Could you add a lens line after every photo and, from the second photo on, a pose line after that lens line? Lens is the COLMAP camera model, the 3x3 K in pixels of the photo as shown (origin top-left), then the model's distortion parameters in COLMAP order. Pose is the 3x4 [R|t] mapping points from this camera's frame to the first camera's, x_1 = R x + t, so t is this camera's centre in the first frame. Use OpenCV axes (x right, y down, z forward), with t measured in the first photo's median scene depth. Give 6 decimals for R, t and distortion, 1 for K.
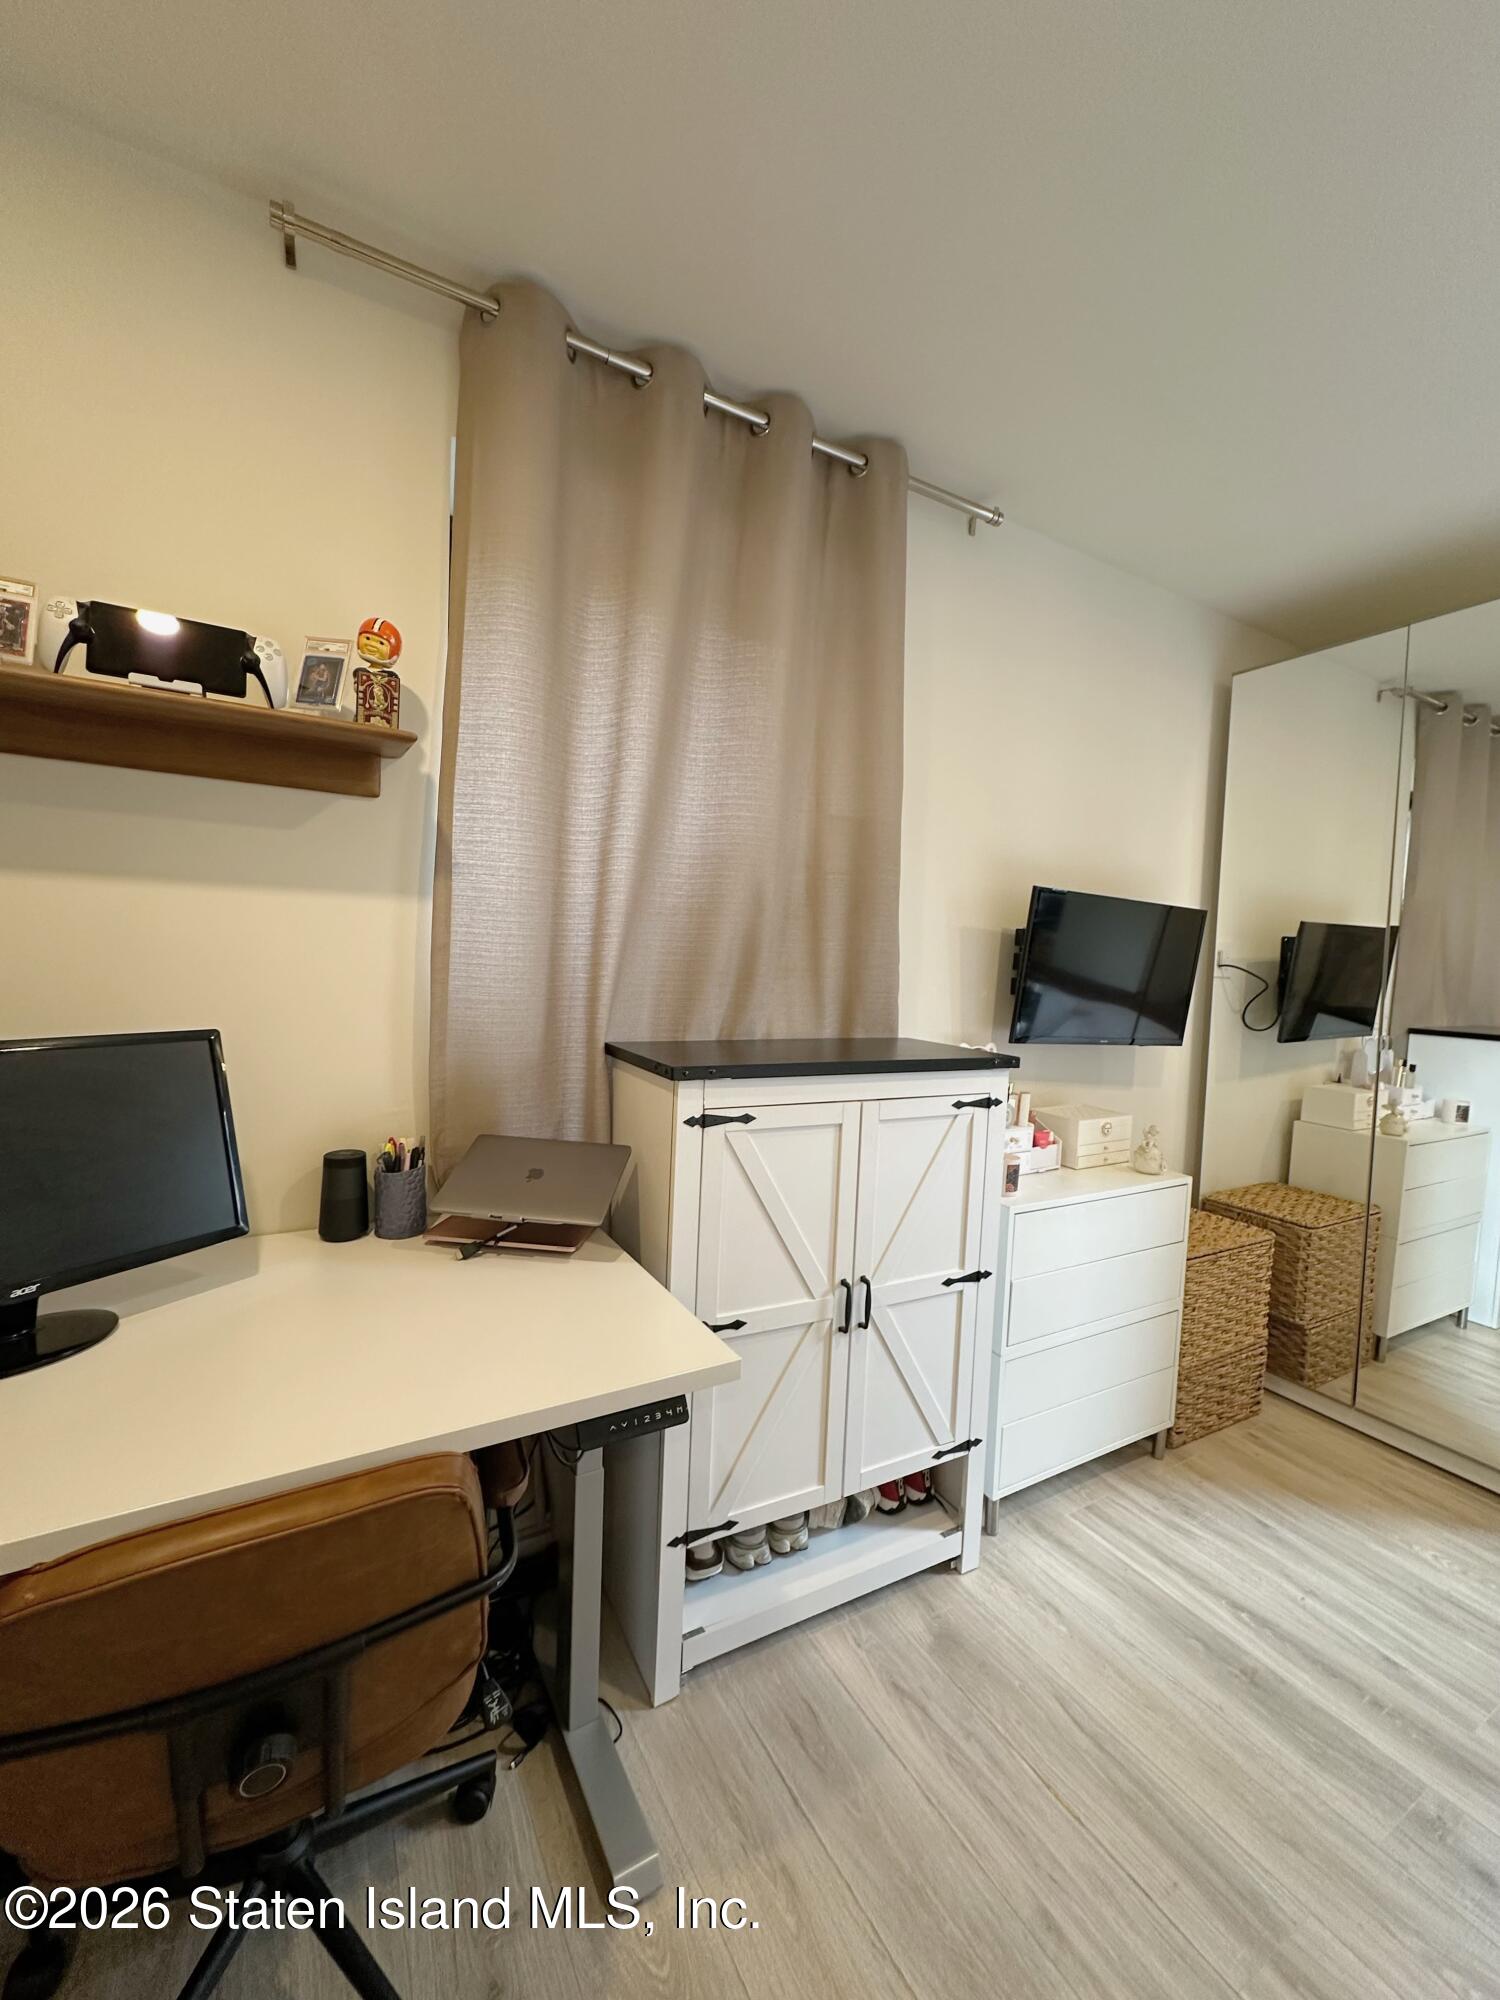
lens RADIAL K [[796.9, 0, 748.1], [0, 796.9, 996.9], [0, 0, 1]] dist [-0.004665, 0.001083]
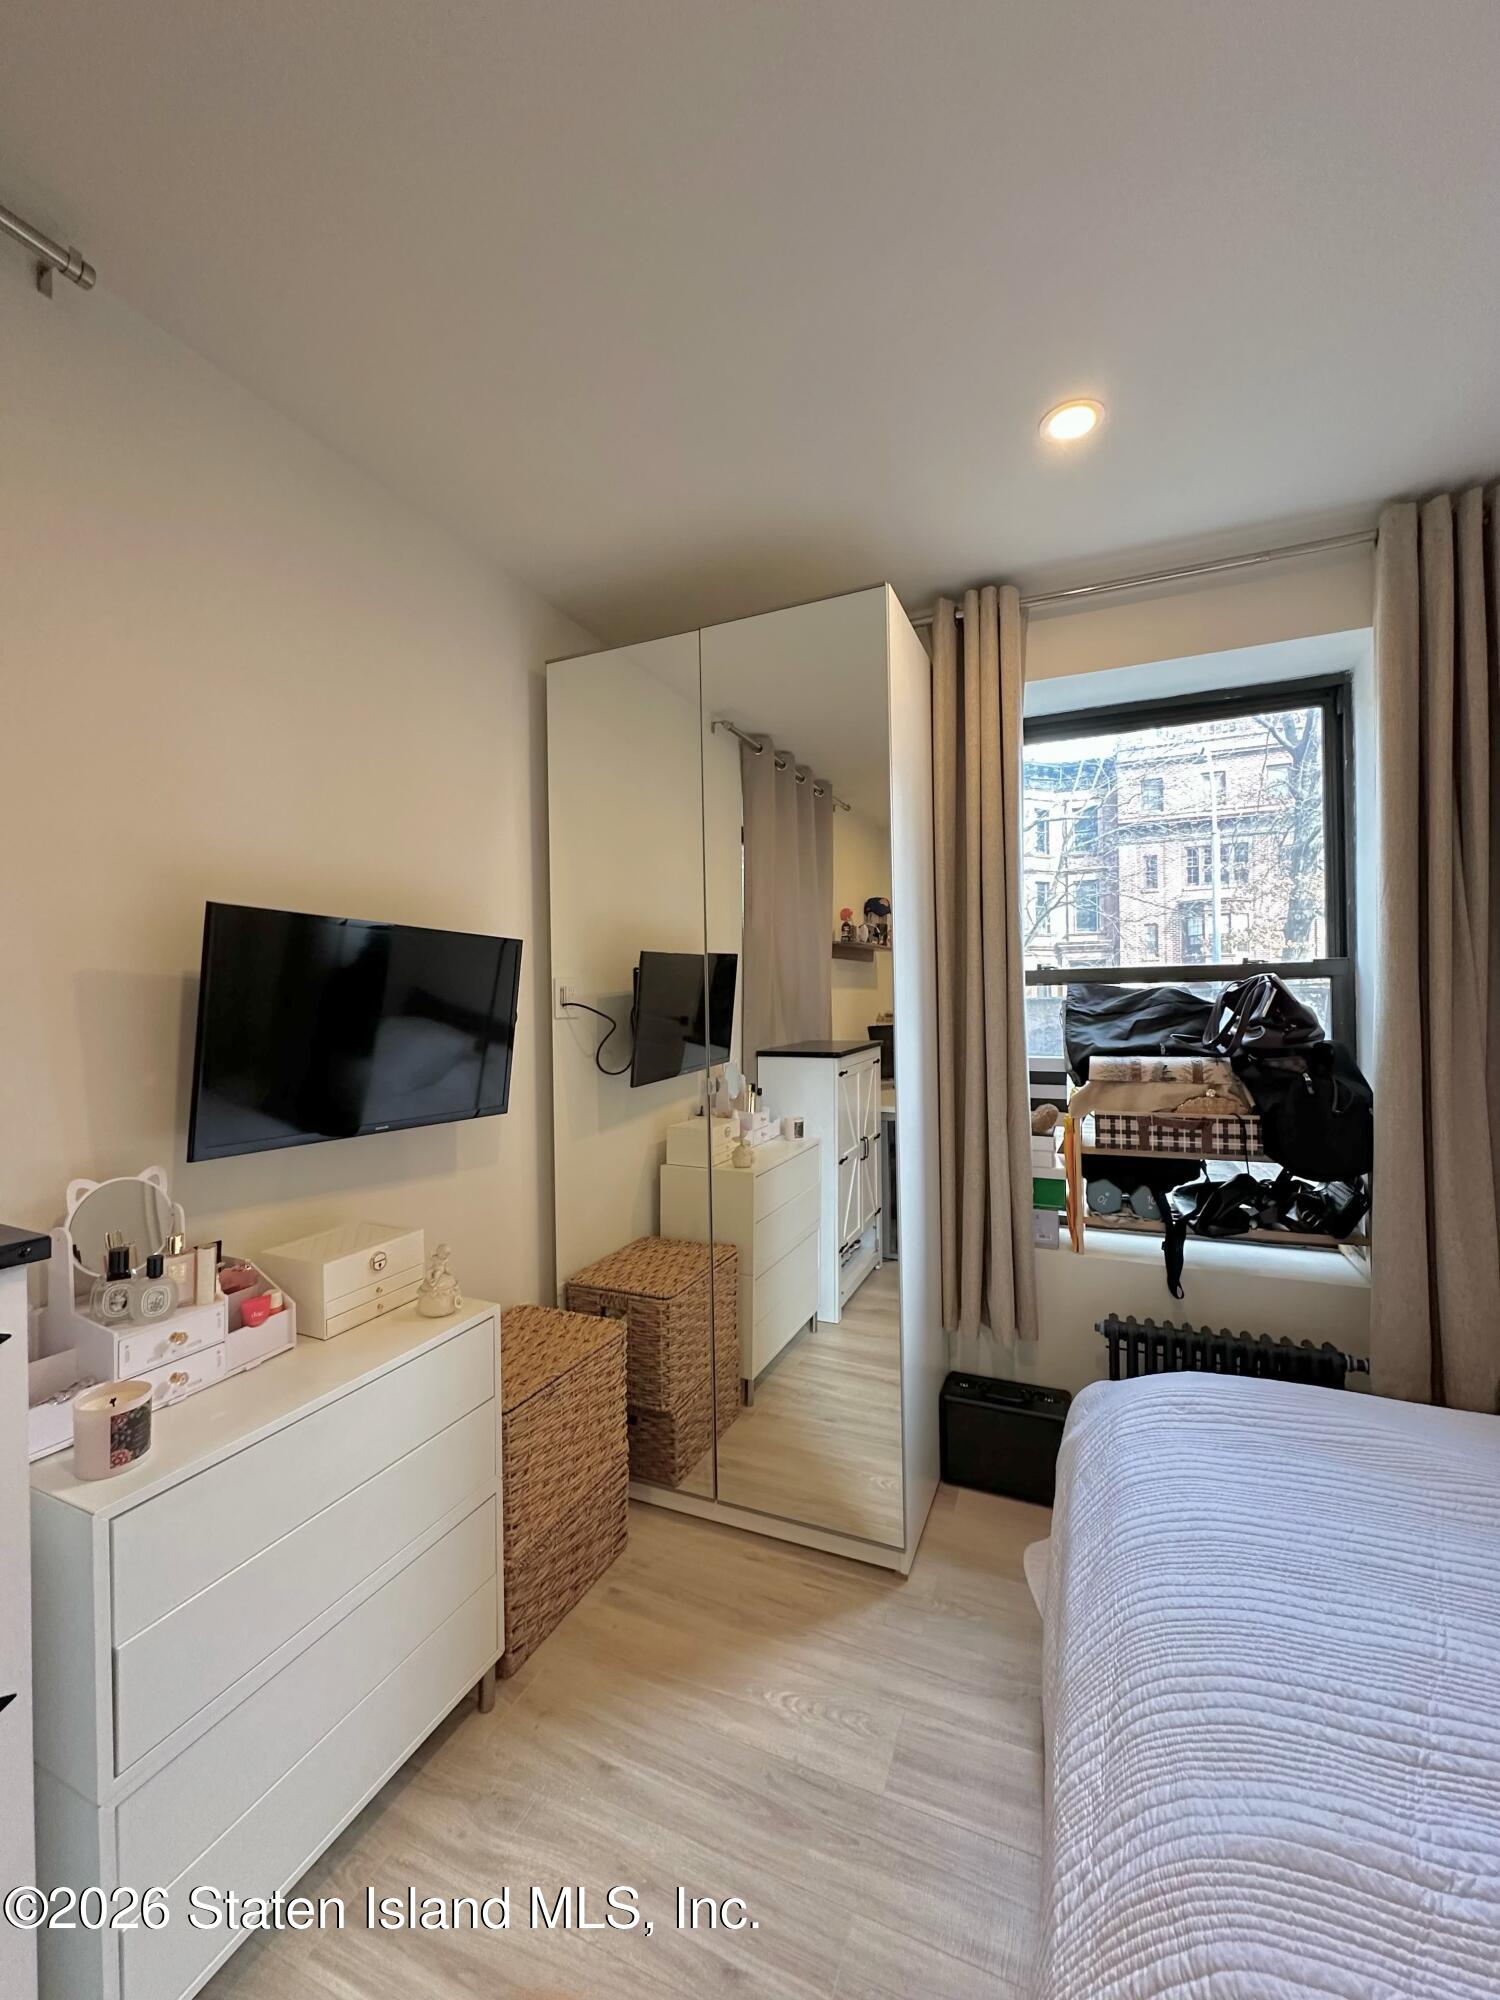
lens RADIAL K [[796.9, 0, 746.5], [0, 796.9, 997.6], [0, 0, 1]] dist [-0.004665, 0.001083]
pose [[0.800098, -0.050361, 0.597751, 0.266070], [0.073825, 0.997161, -0.014805, -0.022043], [-0.595309, 0.055974, 0.801545, 0.222042]]
